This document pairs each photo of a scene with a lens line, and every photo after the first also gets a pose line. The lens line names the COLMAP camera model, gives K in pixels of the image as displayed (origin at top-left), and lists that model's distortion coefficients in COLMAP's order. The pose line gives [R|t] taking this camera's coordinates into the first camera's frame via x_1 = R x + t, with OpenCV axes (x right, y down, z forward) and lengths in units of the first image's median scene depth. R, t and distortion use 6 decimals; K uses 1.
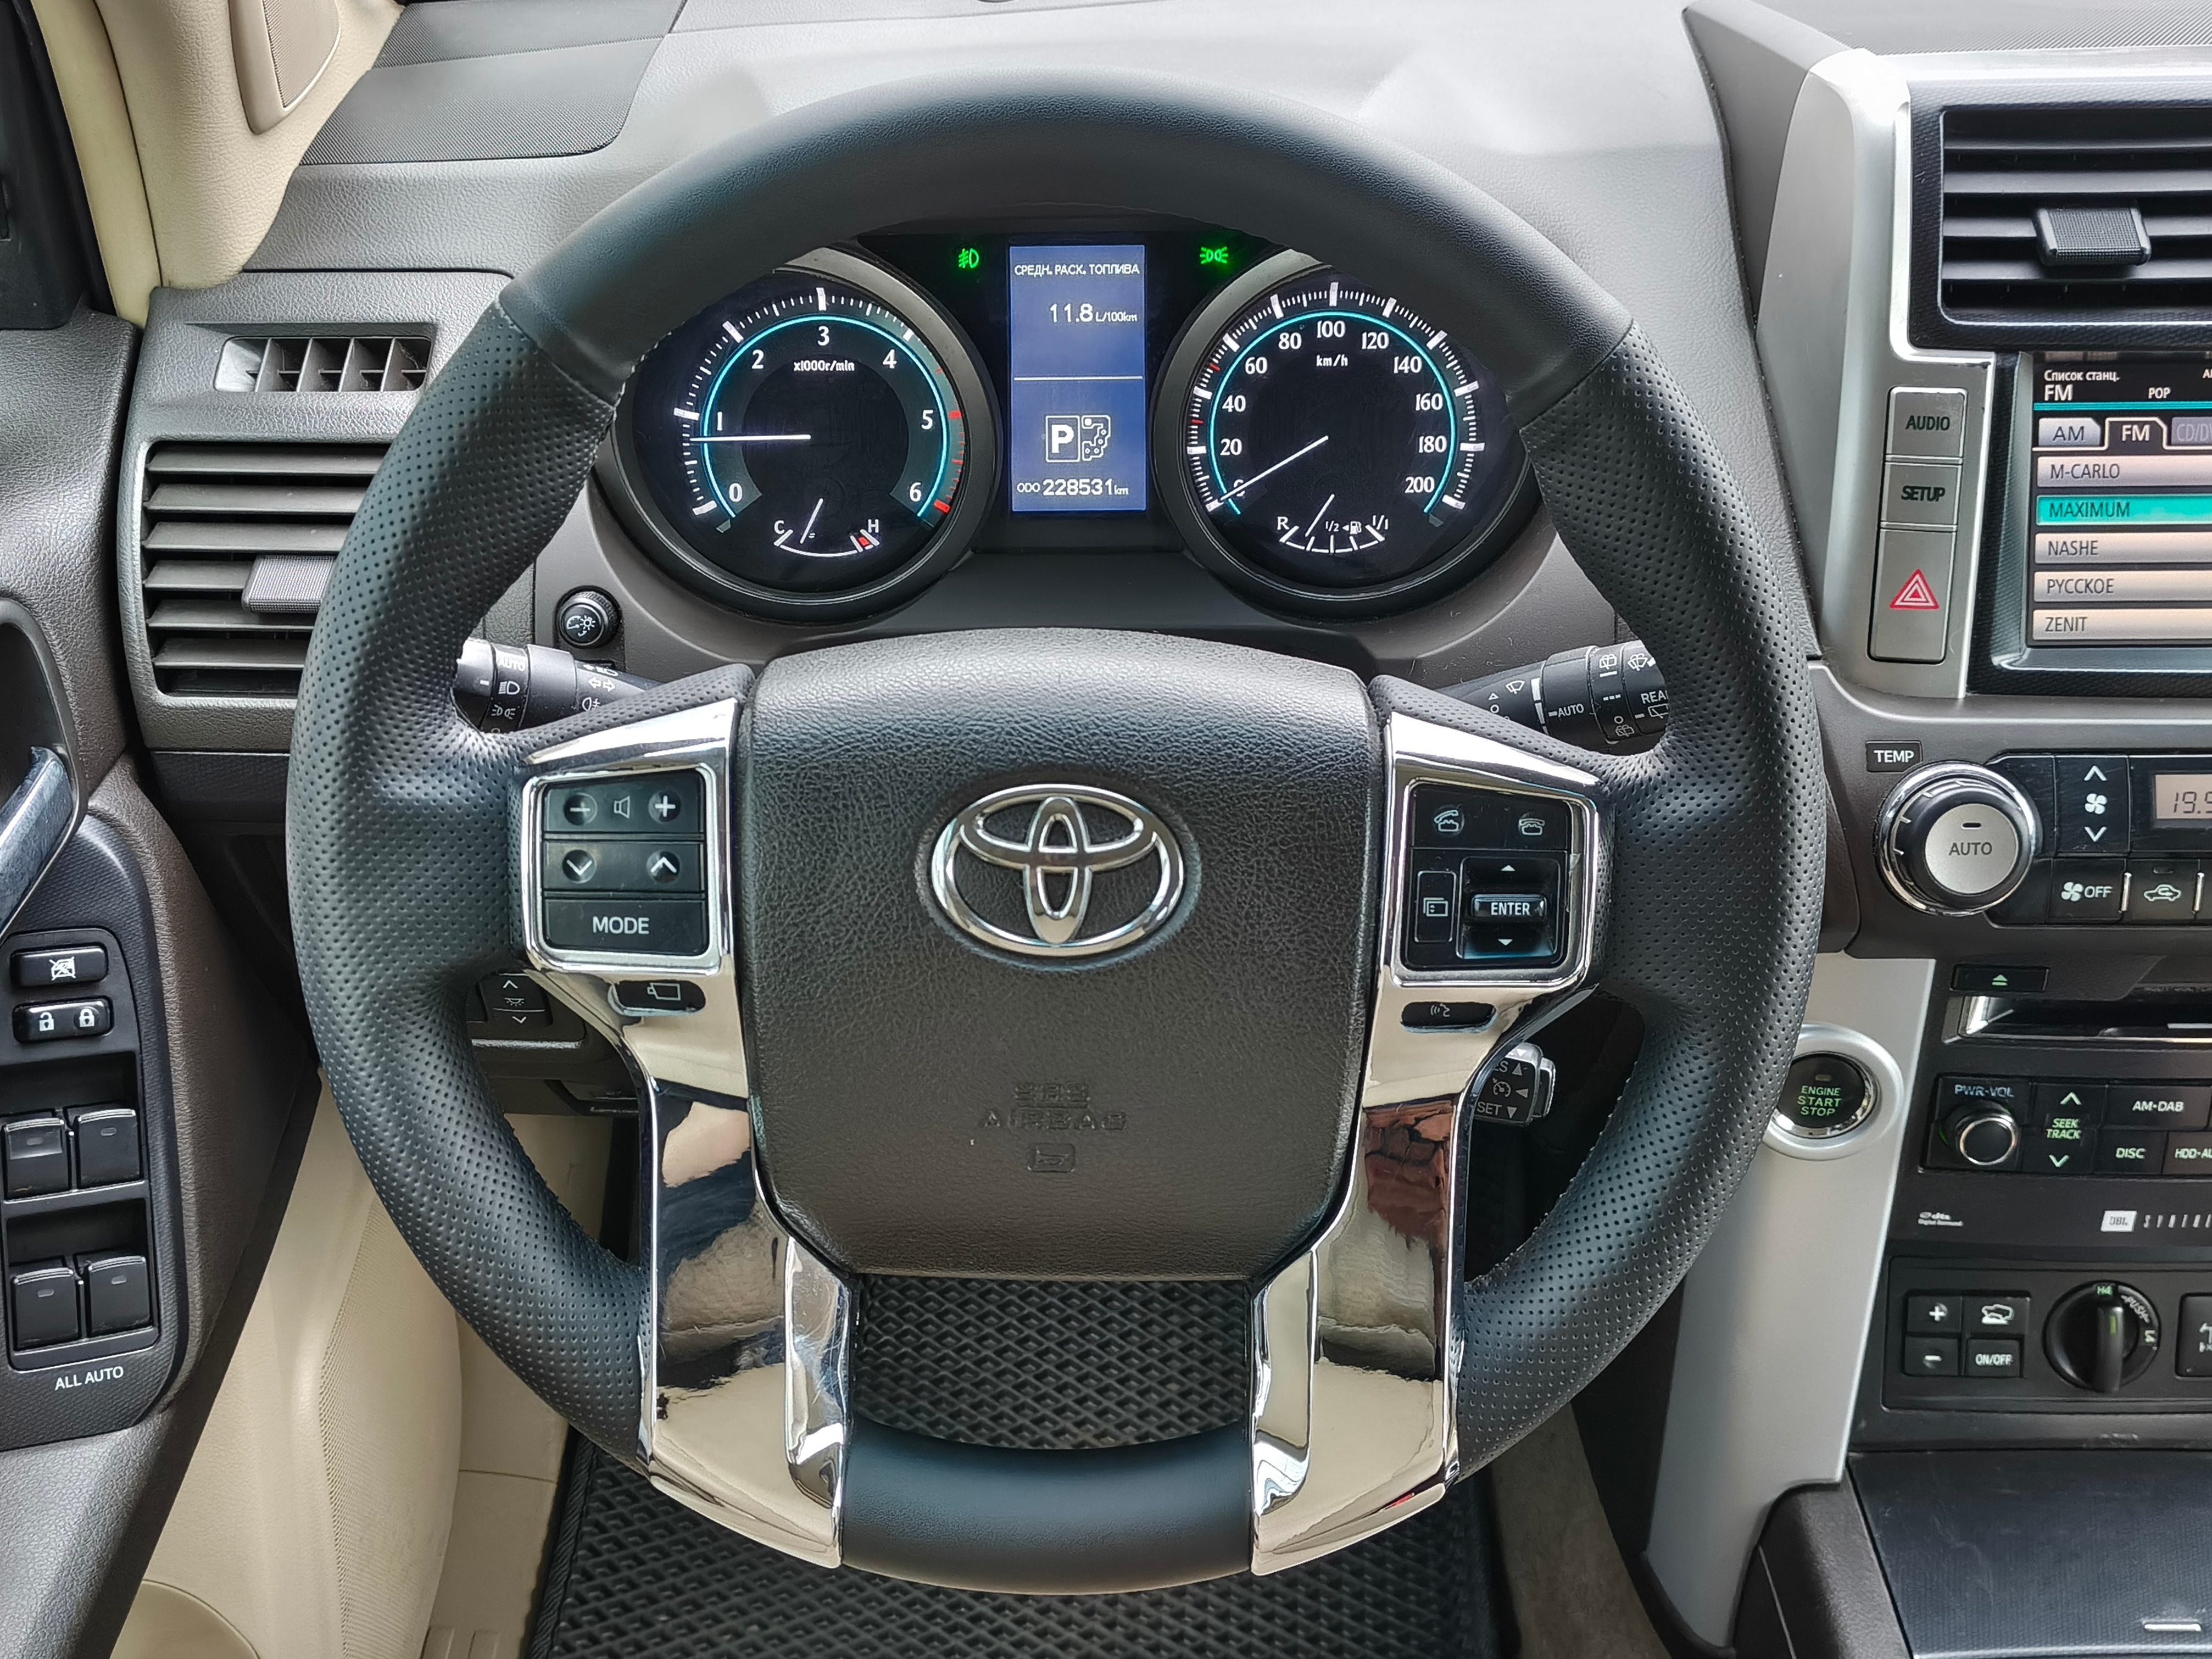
lens RADIAL K [[2308.8, 0, 1106.0], [0, 2308.8, 829.5], [0, 0, 1]] dist [0.142523, -0.302090]
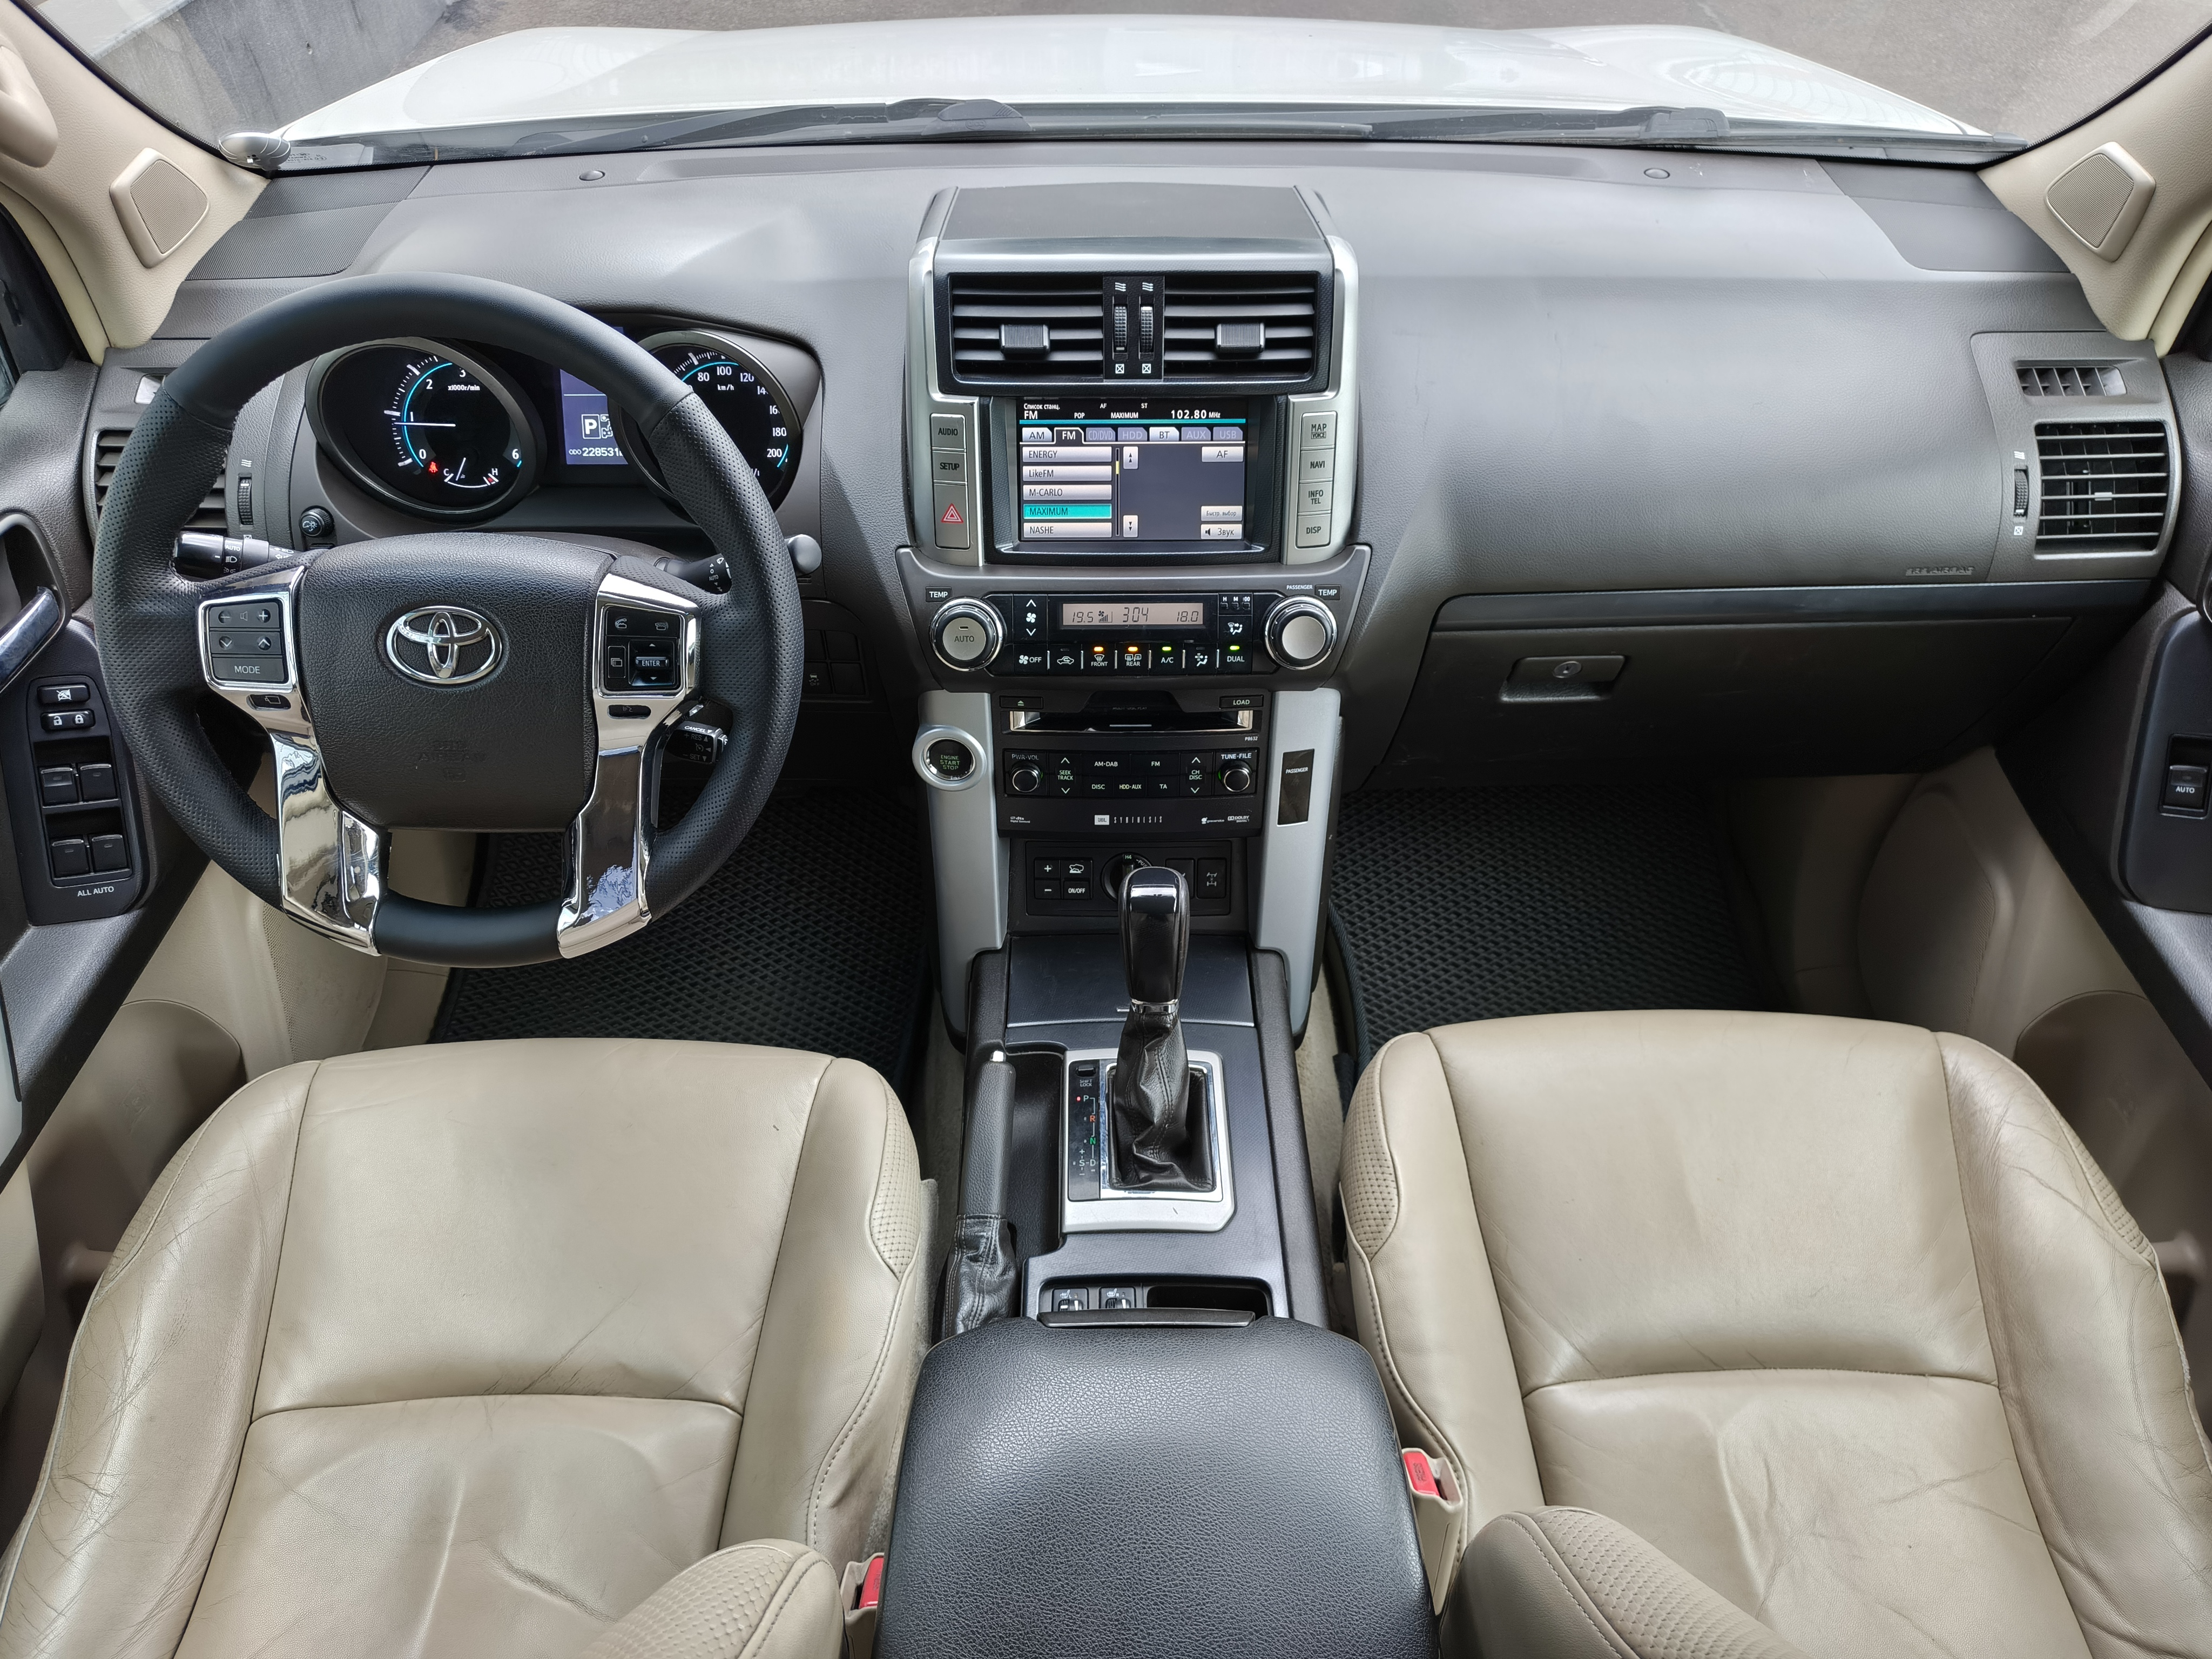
lens RADIAL K [[1511.5, 0, 1106.0], [0, 1511.5, 829.5], [0, 0, 1]] dist [0.048785, -0.052307]
pose [[0.999853, -0.001319, 0.017078, 0.449078], [-0.000844, 0.992024, 0.126046, 0.006300], [-0.017108, -0.126042, 0.991877, -0.364108]]
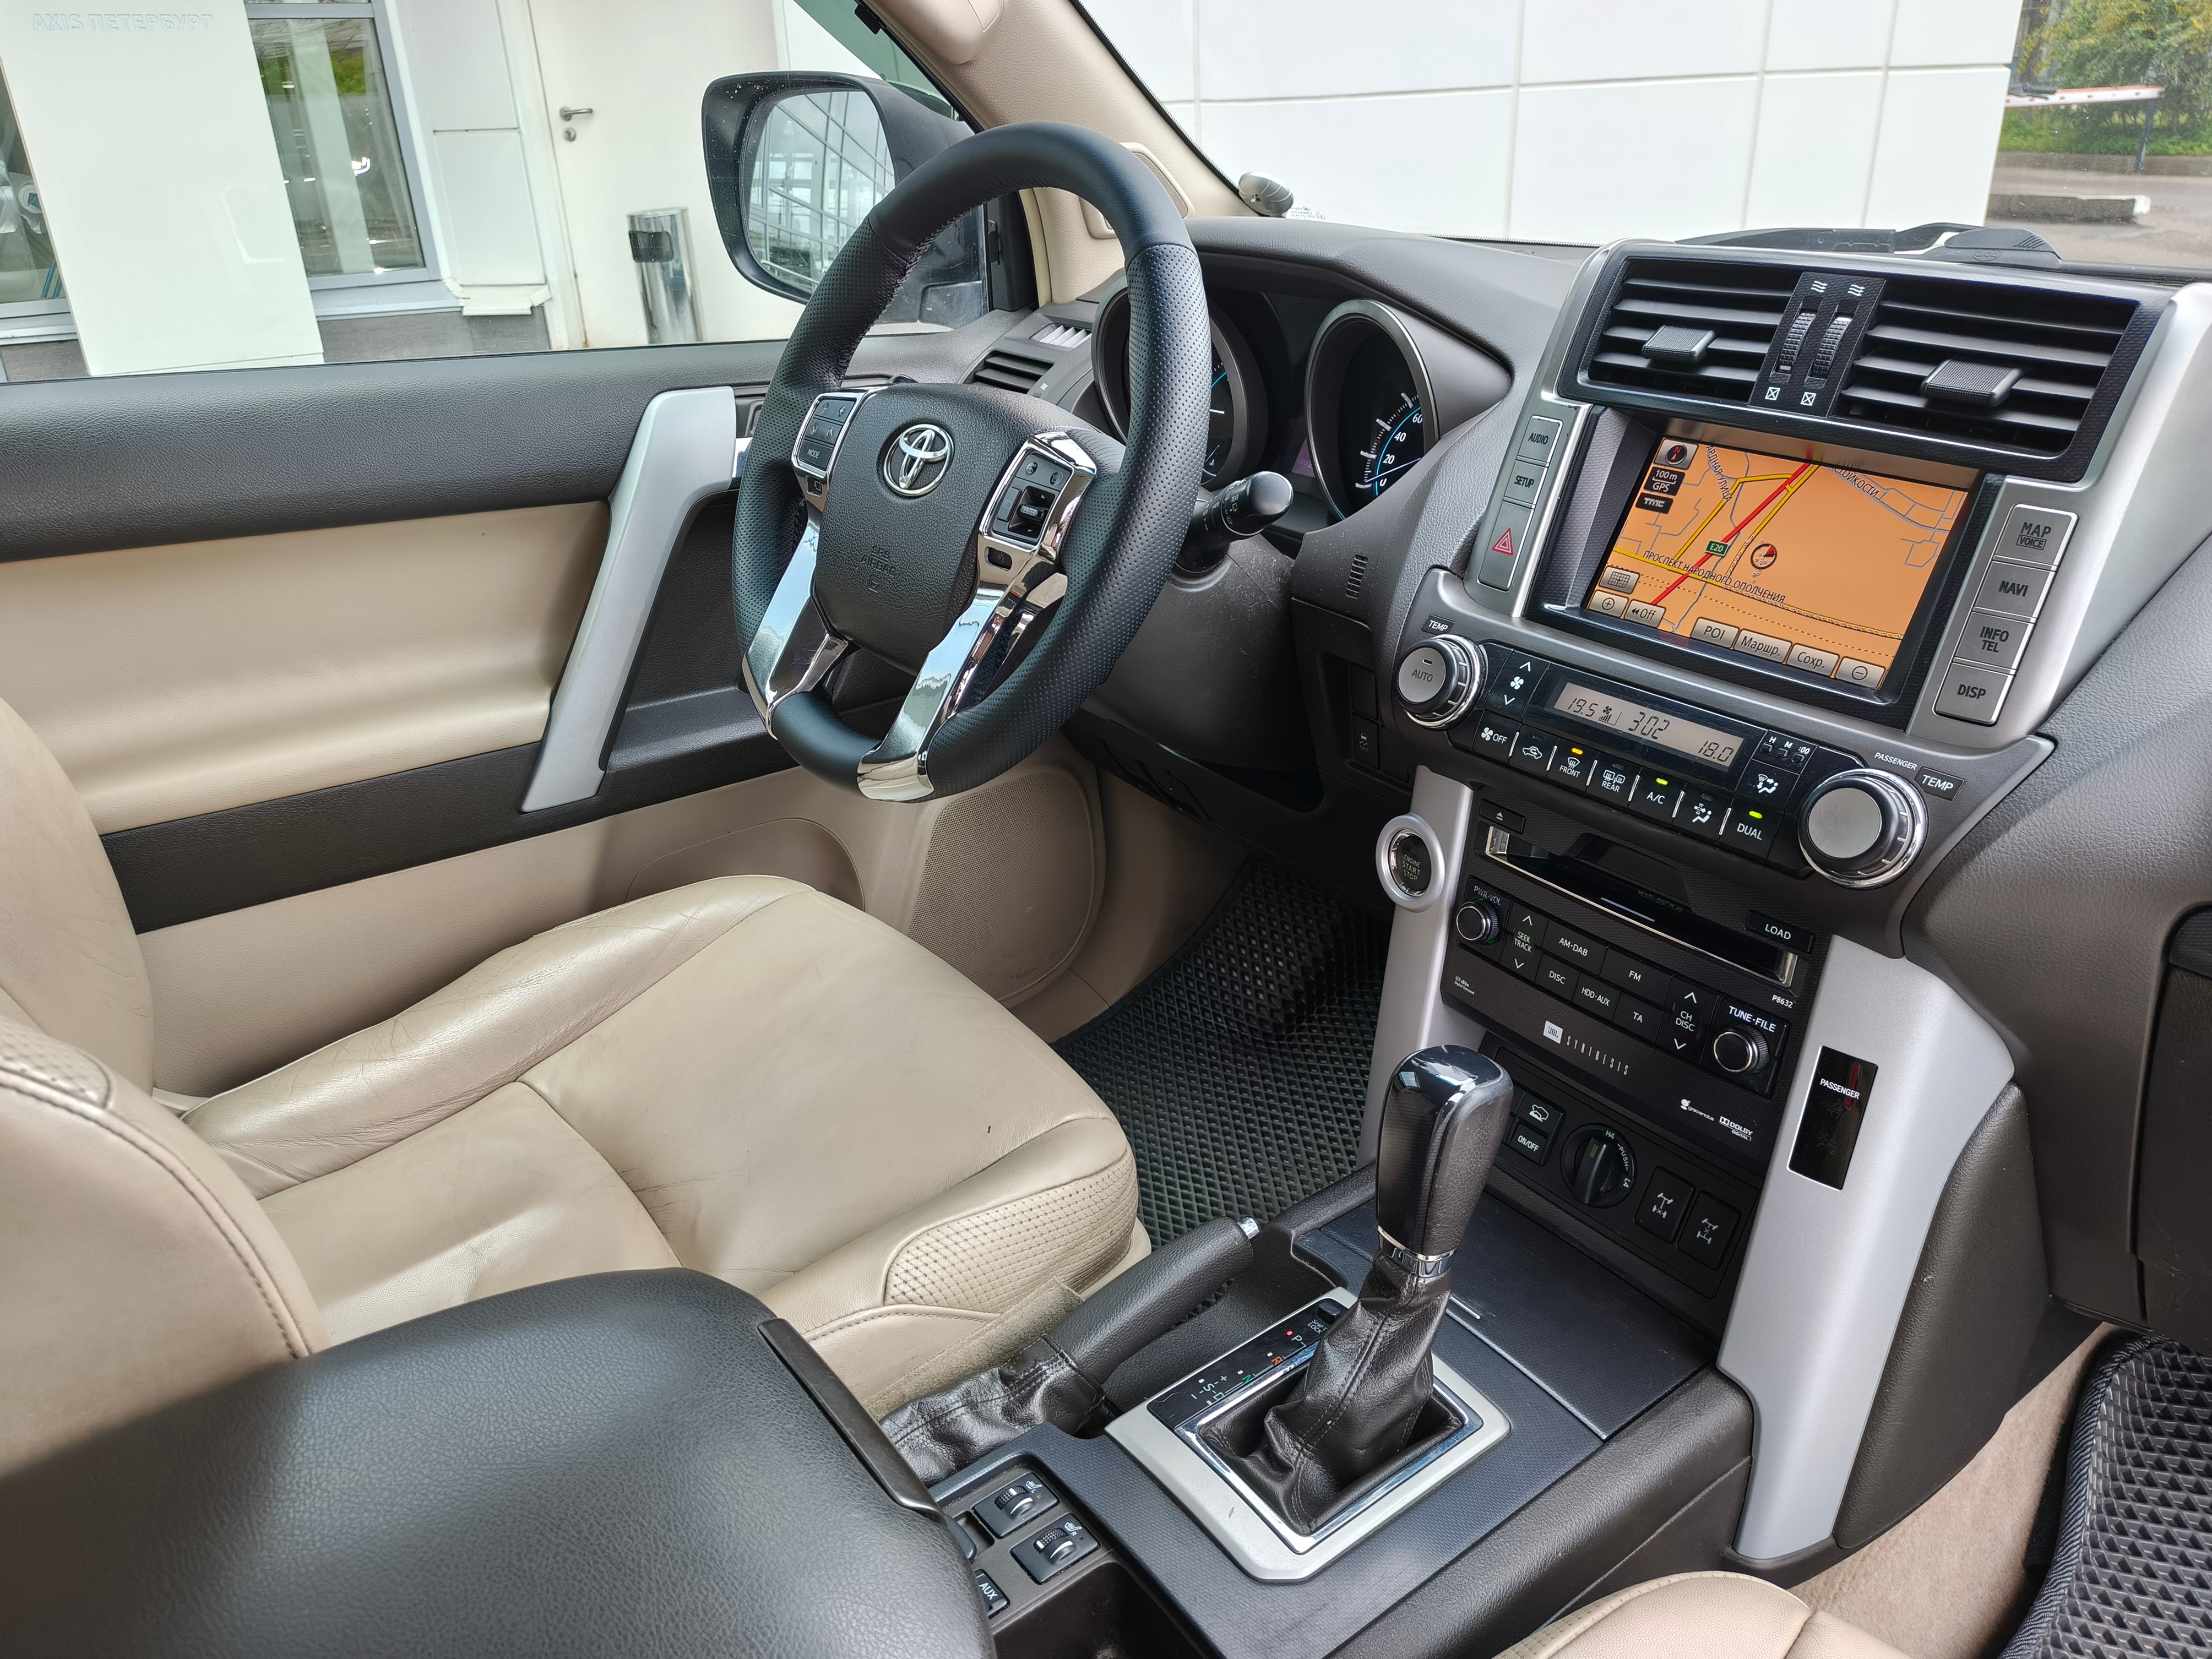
lens RADIAL K [[1564.4, 0, 1106.0], [0, 1564.4, 829.5], [0, 0, 1]] dist [0.047662, -0.085744]
pose [[0.615572, 0.343844, -0.709114, 0.985575], [-0.435724, 0.898254, 0.057311, 0.129942], [0.656671, 0.273699, 0.702761, 0.115977]]
